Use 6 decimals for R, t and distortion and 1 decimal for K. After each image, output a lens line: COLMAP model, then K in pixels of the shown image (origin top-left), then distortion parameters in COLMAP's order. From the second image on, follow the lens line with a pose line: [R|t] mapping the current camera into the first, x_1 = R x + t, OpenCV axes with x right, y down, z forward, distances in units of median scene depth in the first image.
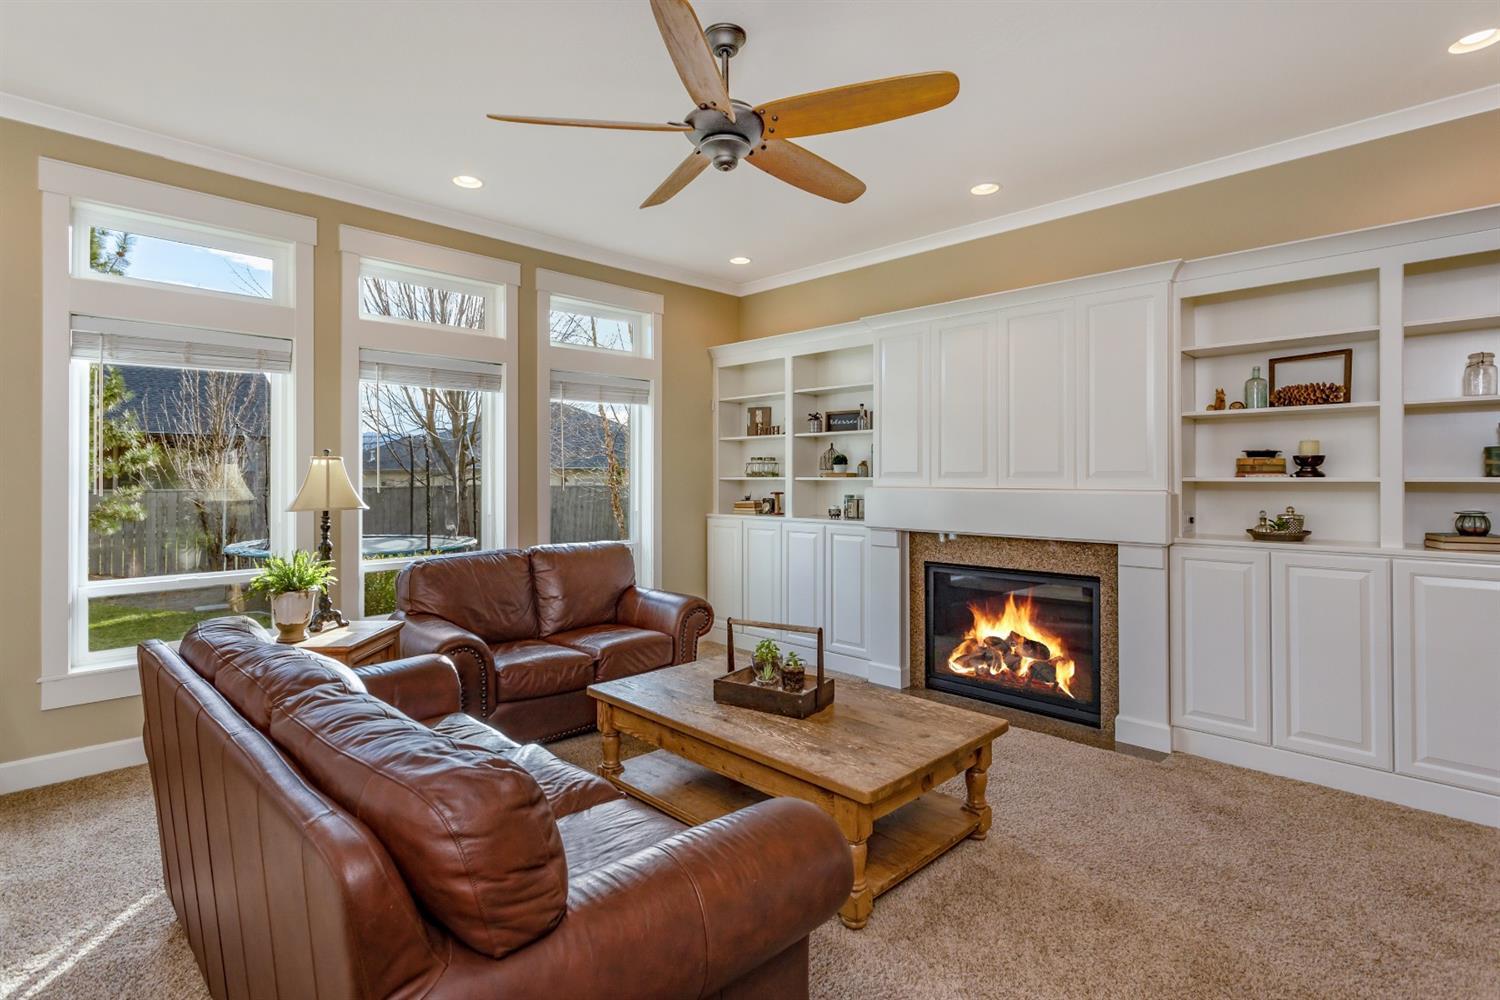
lens RADIAL K [[730.0, 0, 758.4], [0, 730.0, 479.8], [0, 0, 1]] dist [-0.000033, -0.000044]
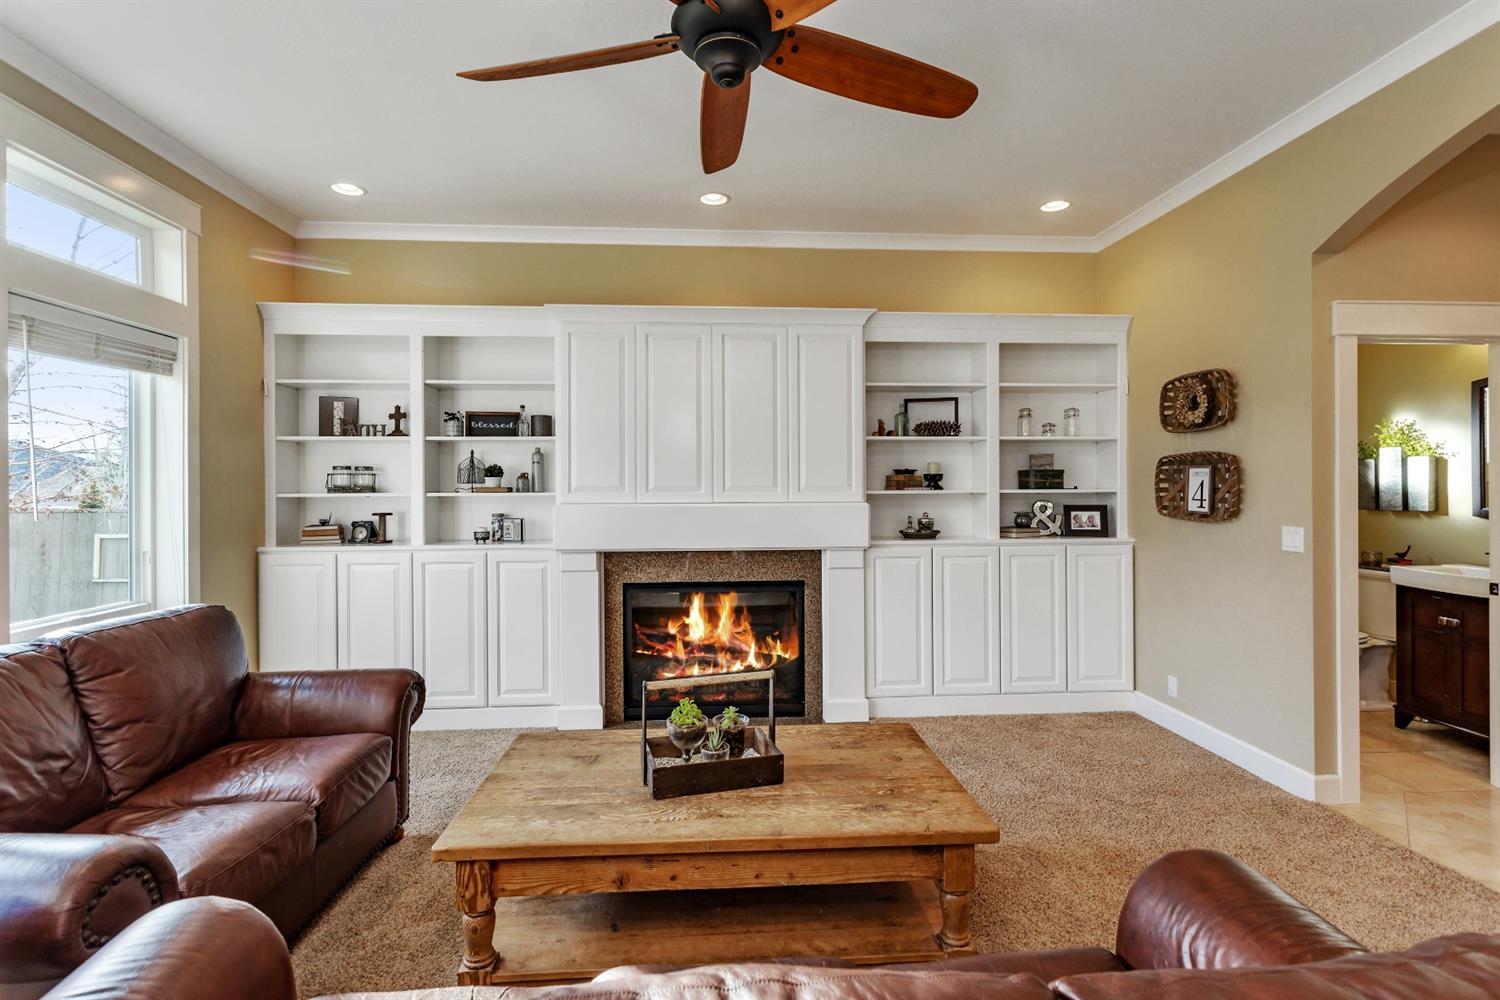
lens RADIAL K [[714.1, 0, 750.0], [0, 714.1, 500.0], [0, 0, 1]] dist [-0.000124, 0.000554]
pose [[0.664072, -0.016405, 0.747489, -0.342415], [0.007955, 0.999858, 0.014876, -0.005545], [-0.747626, -0.003933, 0.664108, 0.290087]]
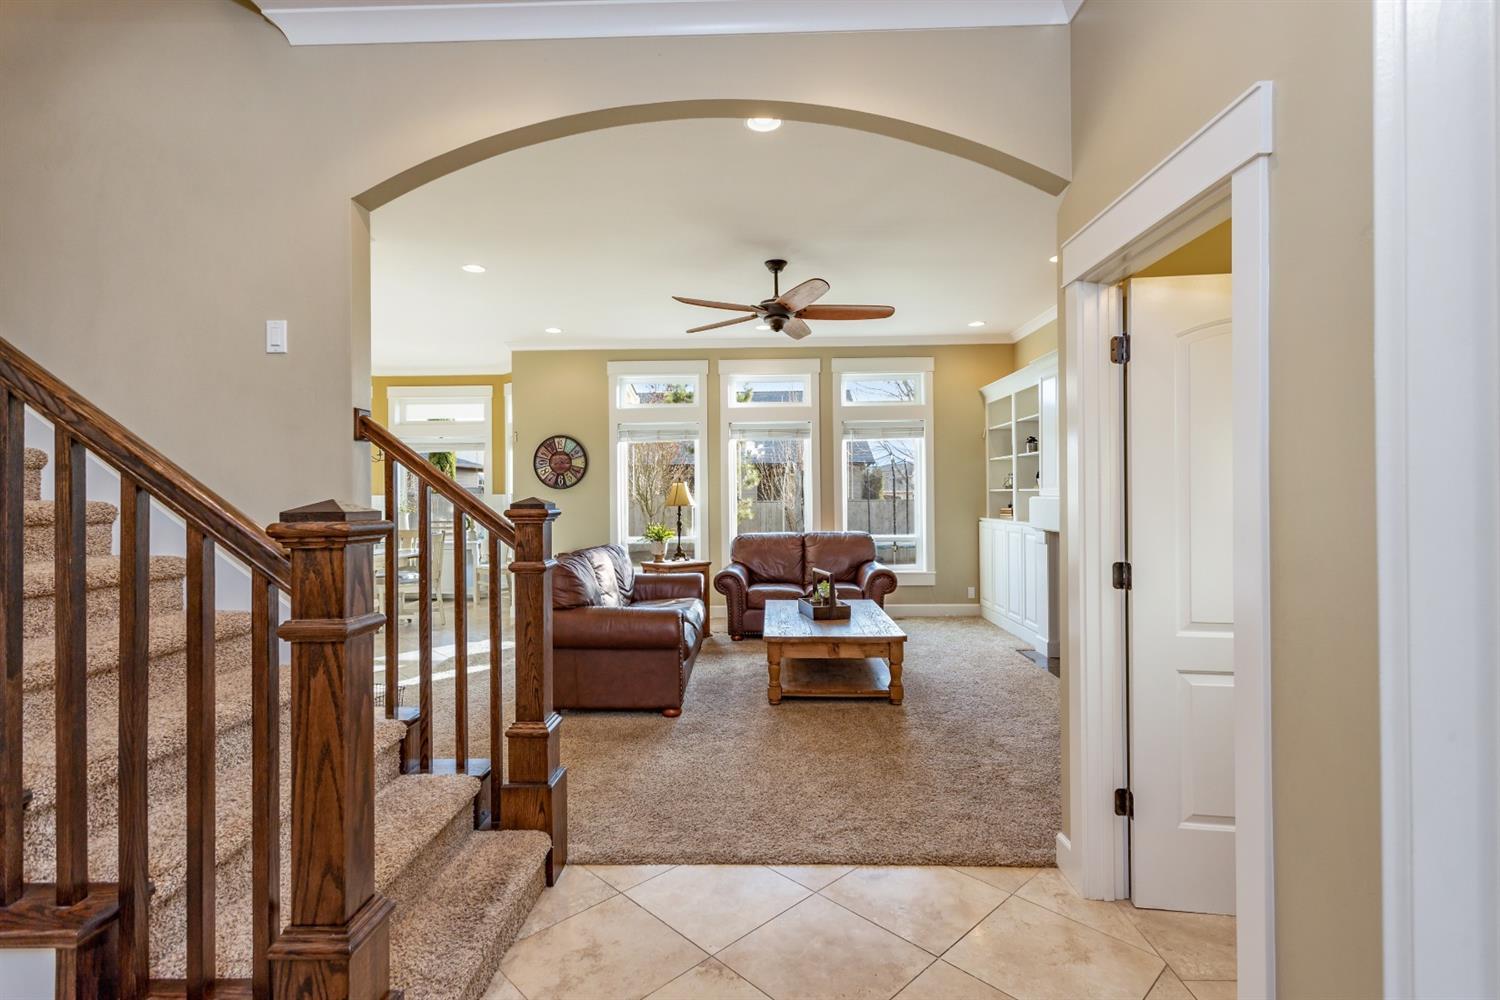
lens RADIAL K [[761.6, 0, 750.0], [0, 761.6, 500.0], [0, 0, 1]] dist [-0.000934, -0.000071]
pose [[0.681152, 0.003669, -0.732133, 0.833927], [0.002577, 0.999969, 0.007409, 0.004060], [0.732137, -0.006933, 0.681122, -0.271976]]
